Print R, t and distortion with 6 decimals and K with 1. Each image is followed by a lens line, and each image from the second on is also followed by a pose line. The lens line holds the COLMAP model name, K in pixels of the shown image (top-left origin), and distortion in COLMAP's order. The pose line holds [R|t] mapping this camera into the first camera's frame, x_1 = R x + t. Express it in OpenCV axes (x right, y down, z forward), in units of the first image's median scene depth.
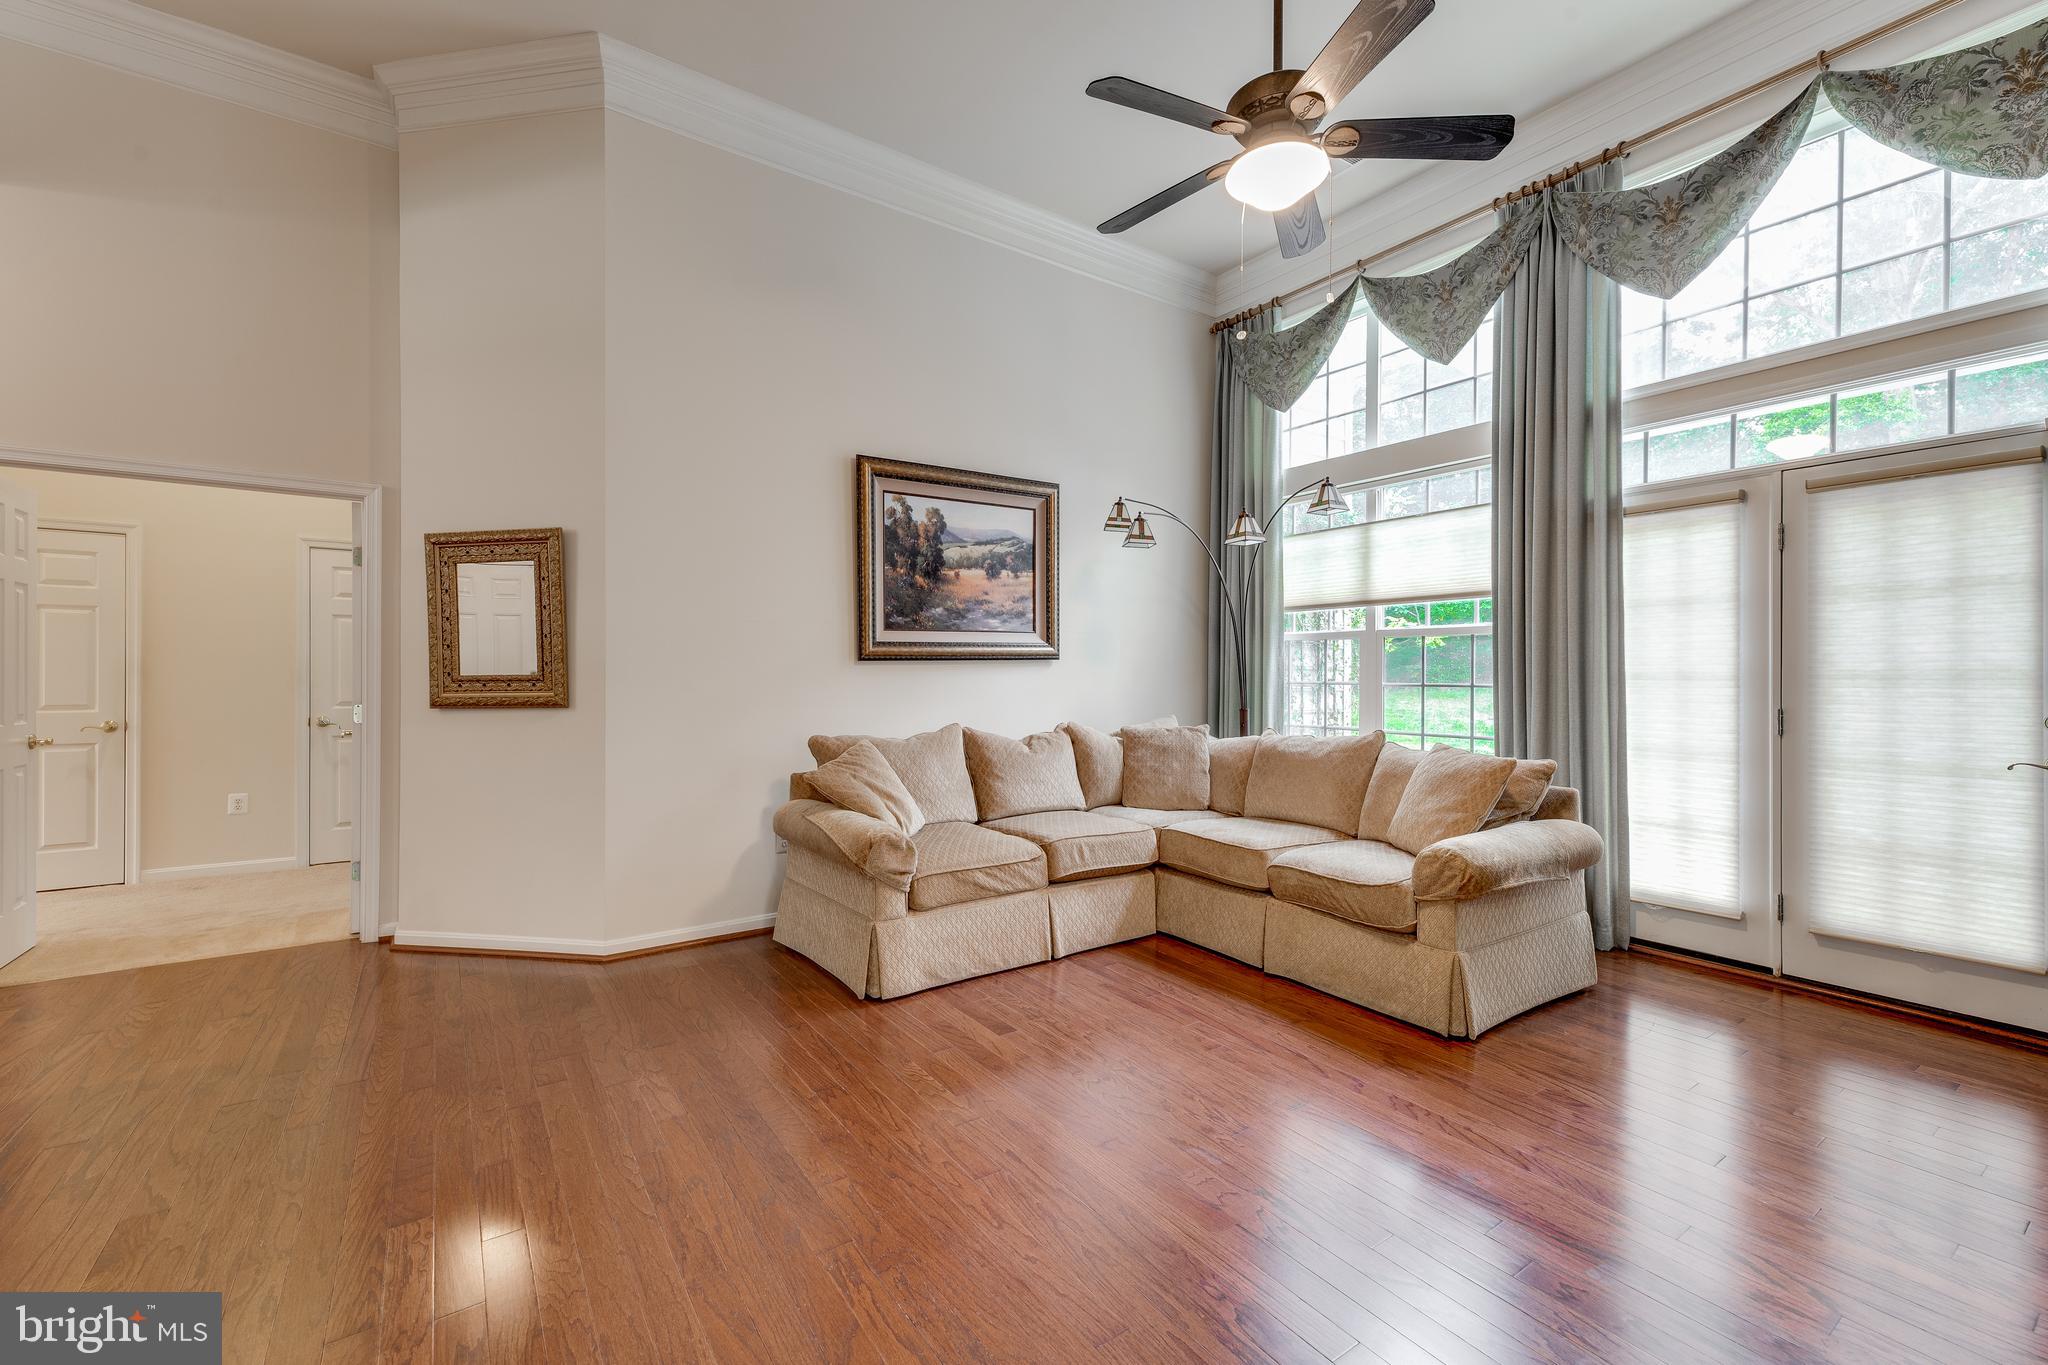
lens RADIAL K [[841.9, 0, 1024.0], [0, 841.9, 682.5], [0, 0, 1]] dist [0.002018, 0.031965]
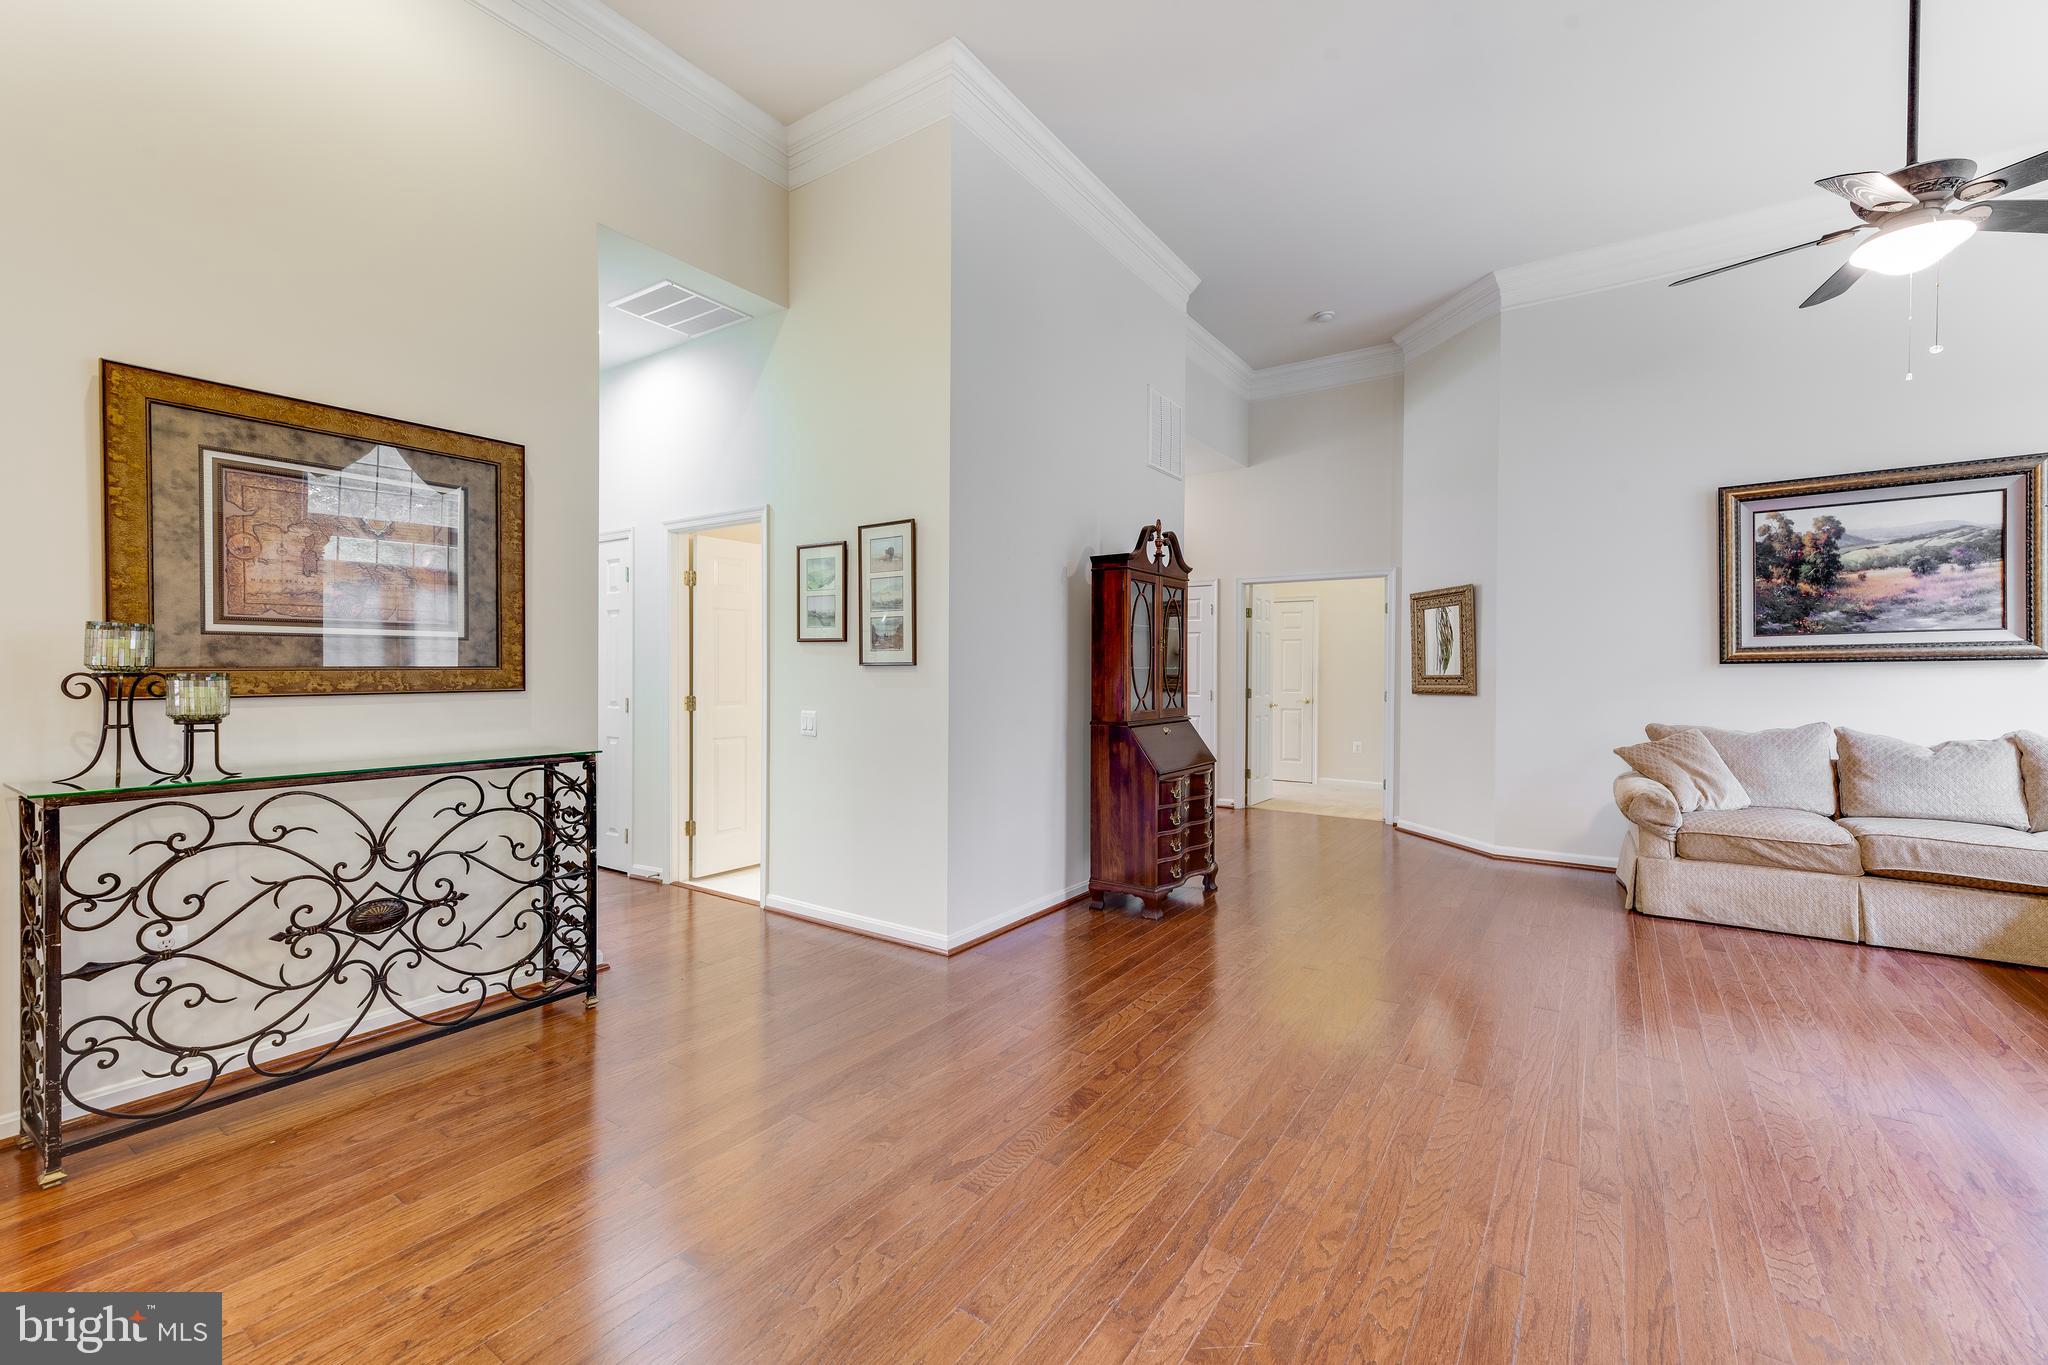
lens RADIAL K [[866.1, 0, 1002.8], [0, 866.1, 675.3], [0, 0, 1]] dist [0.002687, 0.000209]
pose [[0.348456, 0.005650, -0.937308, 0.555825], [-0.011411, 0.999933, 0.001785, -0.000852], [0.937256, 0.010074, 0.348497, -0.331456]]
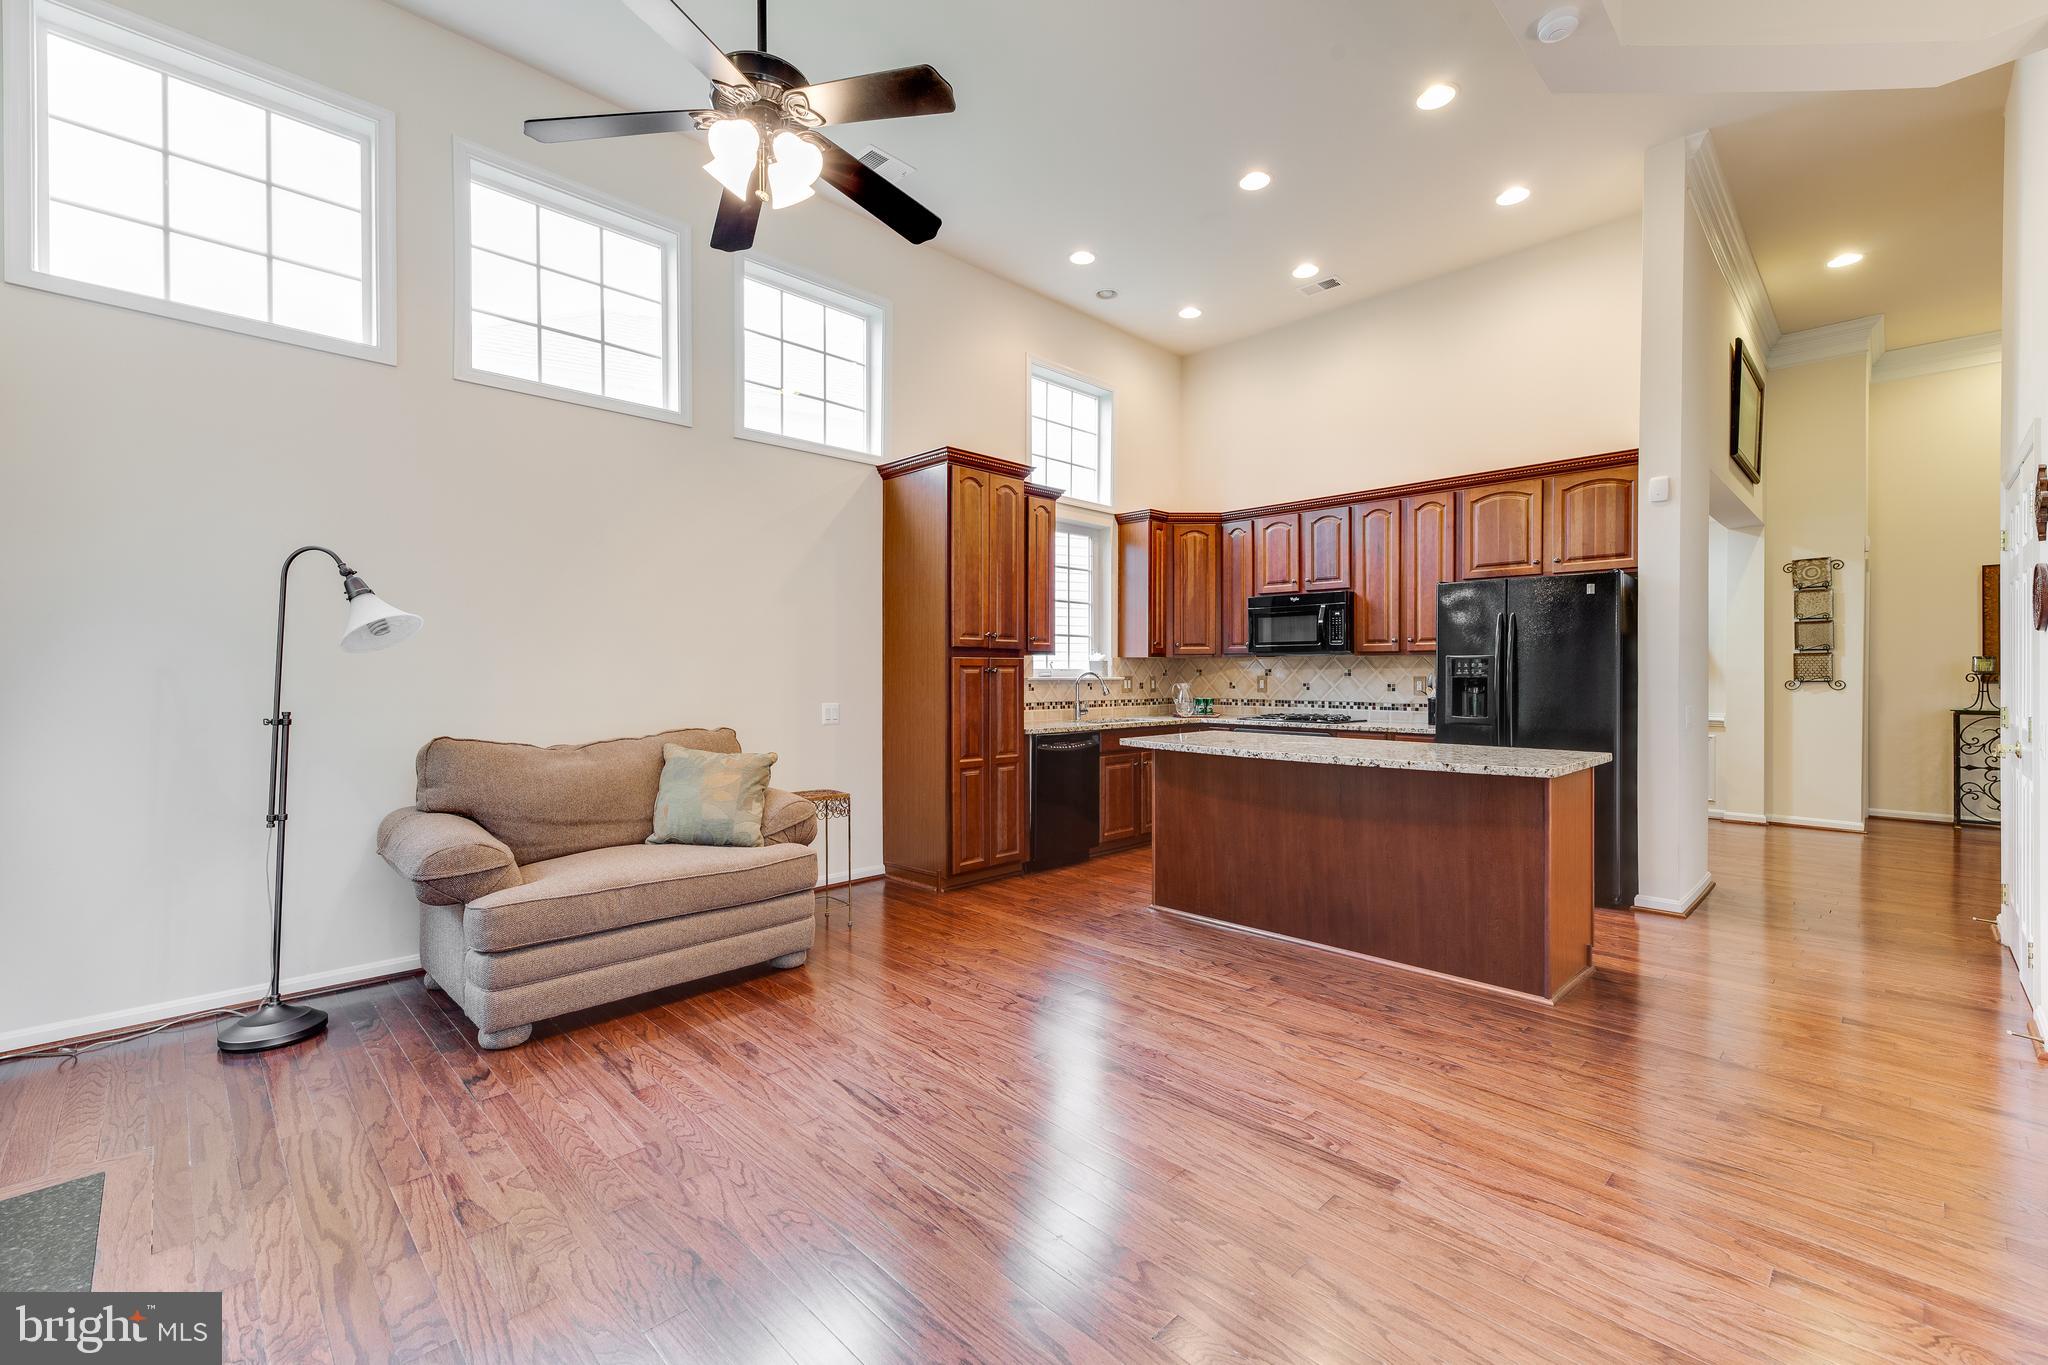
lens RADIAL K [[854.2, 0, 1082.1], [0, 854.2, 676.2], [0, 0, 1]] dist [-0.001173, 0.007036]
pose [[-0.982258, 0.001389, -0.187531, 1.747539], [-0.001081, 0.999914, 0.013069, -0.008218], [0.187533, 0.013040, -0.982172, 0.556983]]
